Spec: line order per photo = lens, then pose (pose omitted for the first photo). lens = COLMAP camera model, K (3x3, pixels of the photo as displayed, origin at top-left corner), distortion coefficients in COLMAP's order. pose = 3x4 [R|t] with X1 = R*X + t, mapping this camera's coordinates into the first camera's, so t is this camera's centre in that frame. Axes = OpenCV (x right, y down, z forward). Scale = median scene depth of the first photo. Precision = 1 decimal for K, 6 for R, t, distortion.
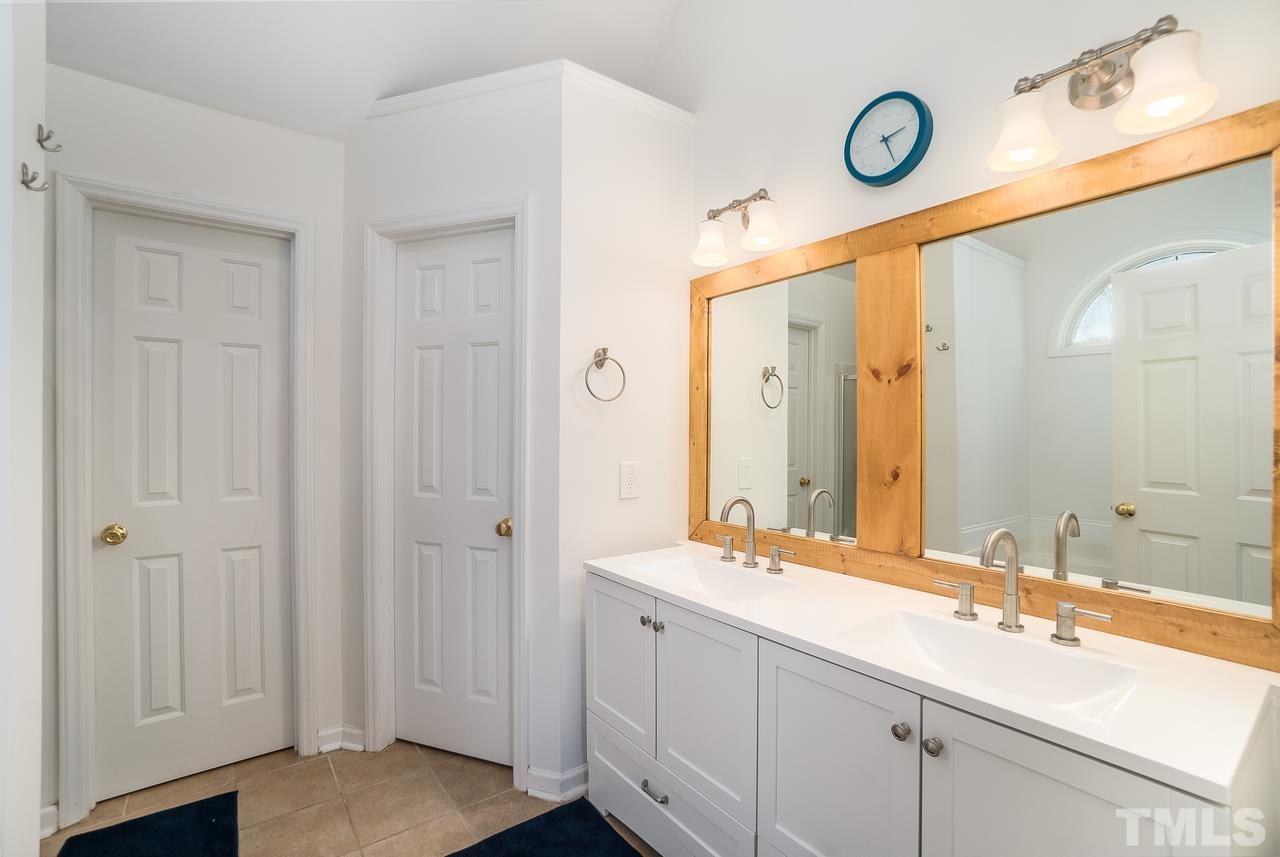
lens RADIAL K [[572.2, 0, 642.0], [0, 572.2, 433.5], [0, 0, 1]] dist [-0.000531, -0.000084]
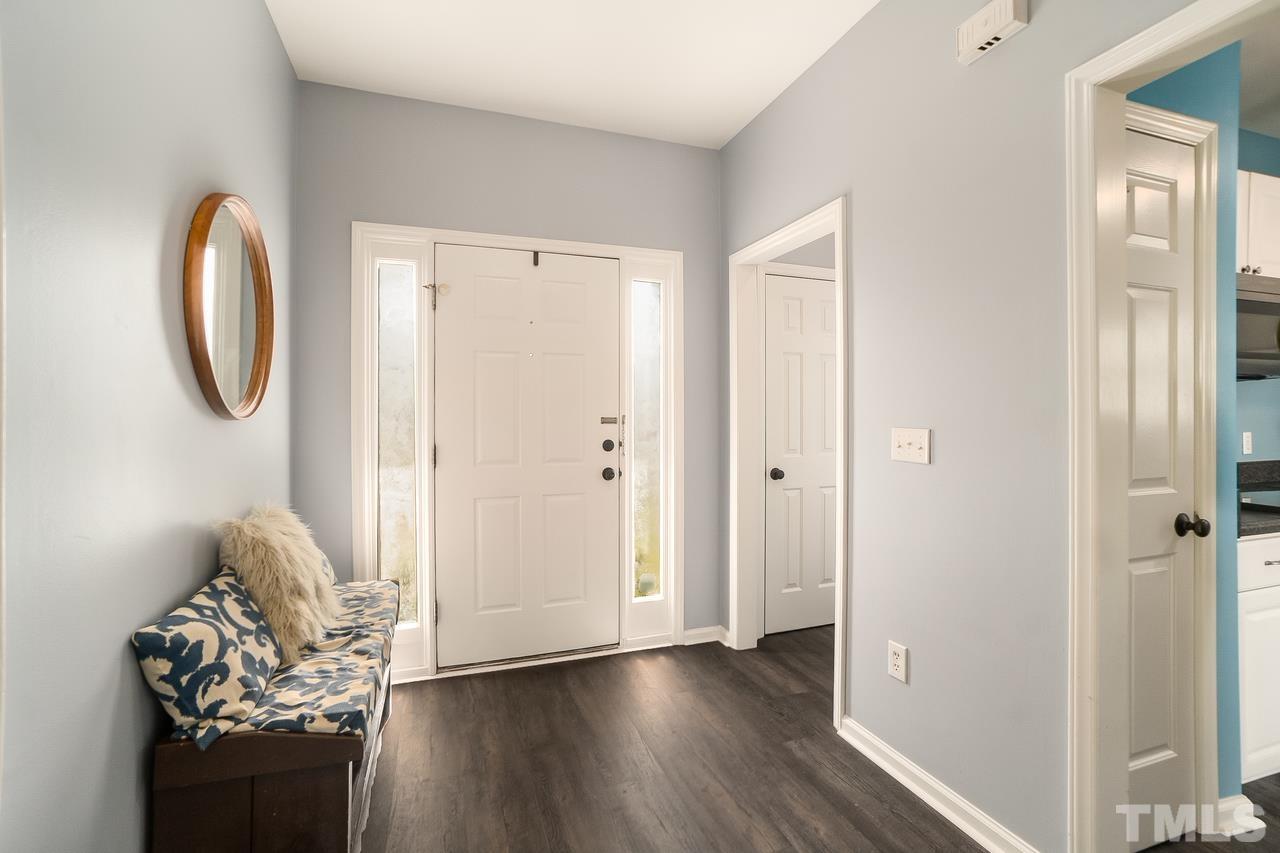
lens RADIAL K [[559.5, 0, 636.7], [0, 559.5, 416.3], [0, 0, 1]] dist [0.000497, 0.000009]
pose [[0.952547, 0.001548, -0.304389, -0.772474], [-0.000777, 0.999996, 0.002654, 0.007567], [0.304392, -0.002291, 0.952544, -0.616280]]
